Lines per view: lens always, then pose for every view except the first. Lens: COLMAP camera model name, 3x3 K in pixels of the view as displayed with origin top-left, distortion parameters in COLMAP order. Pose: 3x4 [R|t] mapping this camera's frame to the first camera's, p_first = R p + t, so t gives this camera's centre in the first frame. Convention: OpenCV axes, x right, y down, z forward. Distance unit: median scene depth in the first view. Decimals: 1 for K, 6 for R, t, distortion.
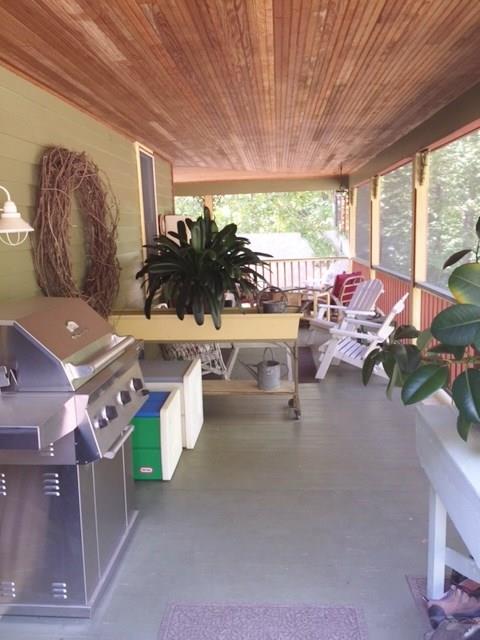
lens RADIAL K [[538.0, 0, 240.0], [0, 538.0, 320.0], [0, 0, 1]] dist [0.081842, -0.164958]
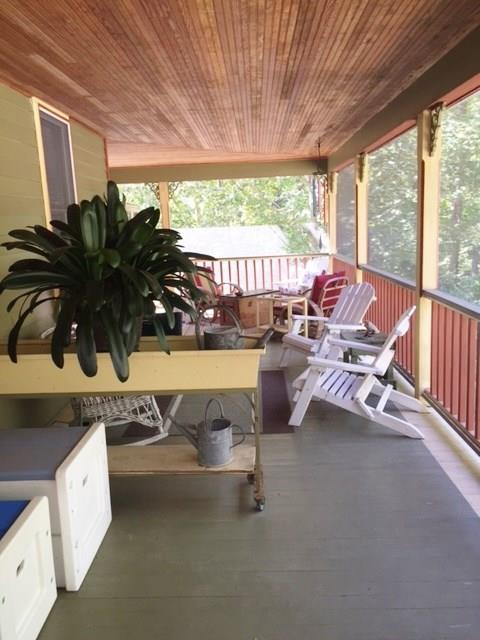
lens RADIAL K [[538.0, 0, 240.0], [0, 538.0, 320.0], [0, 0, 1]] dist [0.081842, -0.164958]
pose [[0.999136, -0.014445, 0.038959, 0.041769], [0.014106, 0.999860, 0.008974, -0.034182], [-0.039083, -0.008416, 0.999201, 0.242378]]
